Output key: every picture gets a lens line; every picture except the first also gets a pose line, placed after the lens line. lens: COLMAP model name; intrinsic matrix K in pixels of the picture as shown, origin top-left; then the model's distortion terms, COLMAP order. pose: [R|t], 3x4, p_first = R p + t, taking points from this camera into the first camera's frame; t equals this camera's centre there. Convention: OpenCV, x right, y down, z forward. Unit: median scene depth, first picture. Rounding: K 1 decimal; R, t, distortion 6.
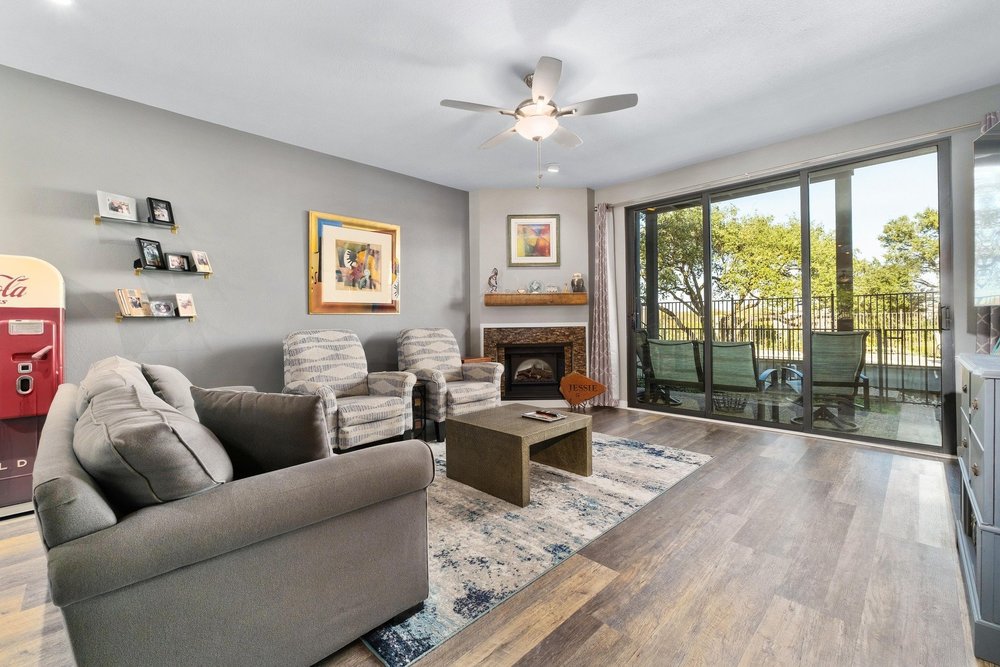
lens RADIAL K [[421.4, 0, 502.0], [0, 421.4, 324.5], [0, 0, 1]] dist [-0.000929, -0.000099]
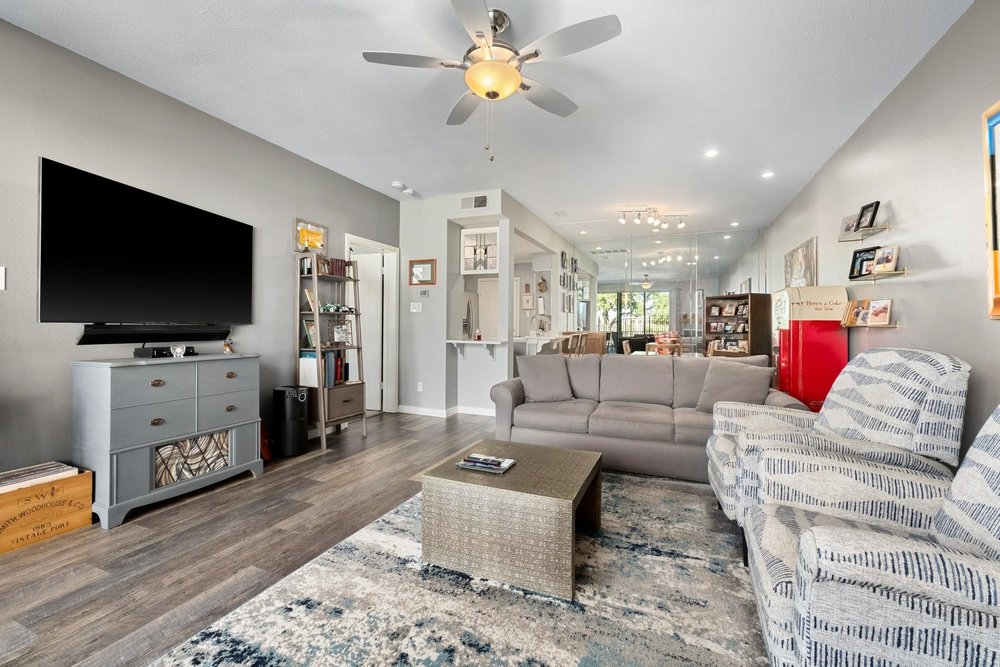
lens RADIAL K [[421.4, 0, 500.1], [0, 421.4, 327.8], [0, 0, 1]] dist [-0.000929, -0.000099]
pose [[-0.926757, 0.005566, -0.375621, 0.396509], [0.001639, 0.999941, 0.010773, -0.031926], [0.375659, 0.009369, -0.926711, 1.895437]]
